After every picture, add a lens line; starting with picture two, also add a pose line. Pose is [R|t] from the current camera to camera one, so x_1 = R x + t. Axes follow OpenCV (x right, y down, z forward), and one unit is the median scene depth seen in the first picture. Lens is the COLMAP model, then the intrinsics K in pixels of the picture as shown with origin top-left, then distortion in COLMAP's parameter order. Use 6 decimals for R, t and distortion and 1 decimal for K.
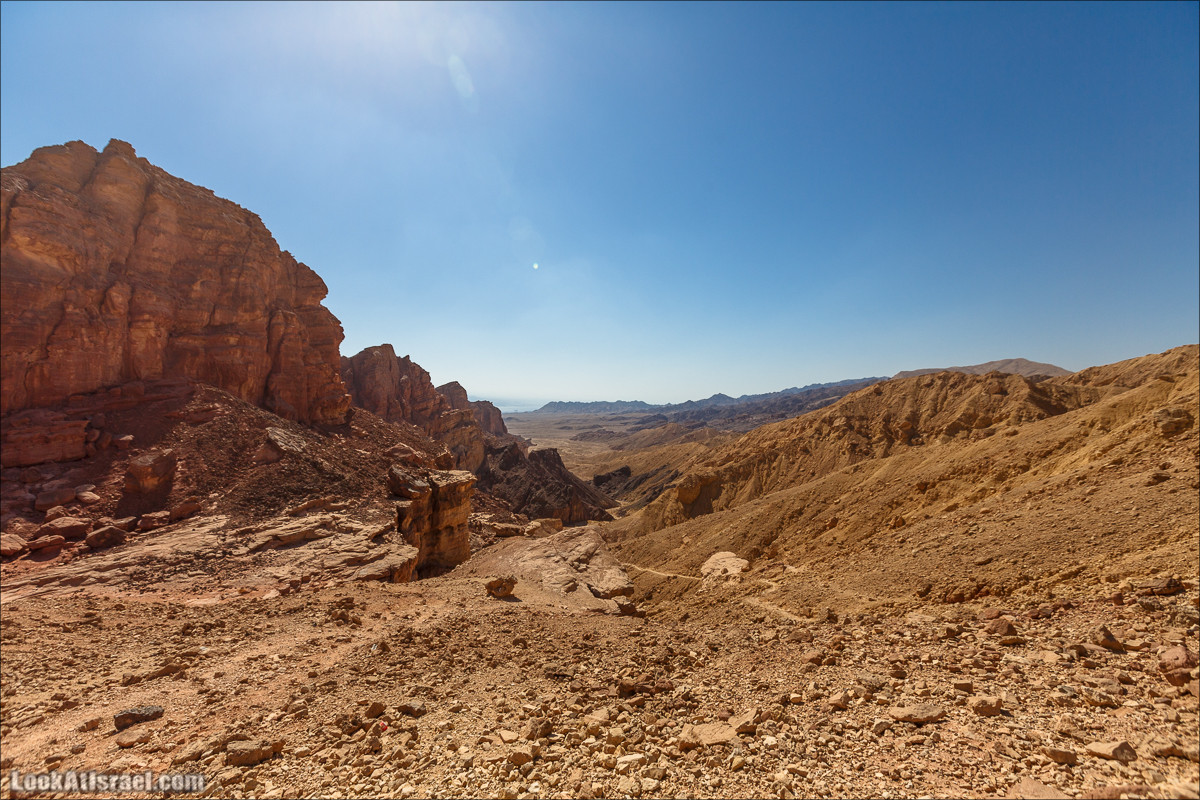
lens RADIAL K [[529.9, 0, 634.7], [0, 529.9, 378.7], [0, 0, 1]] dist [-0.000670, -0.000220]
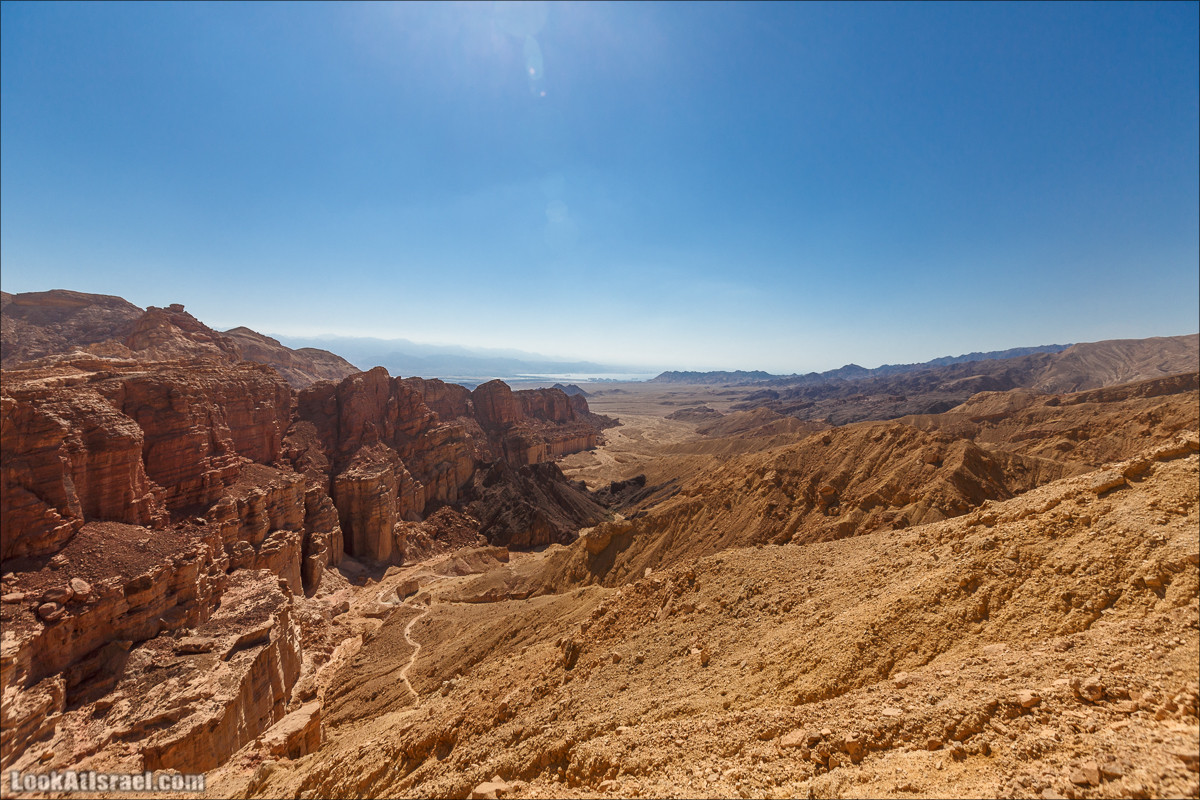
lens RADIAL K [[541.4, 0, 589.8], [0, 541.4, 391.4], [0, 0, 1]] dist [0.003356, -0.000549]
pose [[0.974956, 0.016419, -0.221789, 0.288095], [-0.004737, 0.998578, 0.053101, -0.111656], [0.222346, -0.050721, 0.973648, 0.028129]]
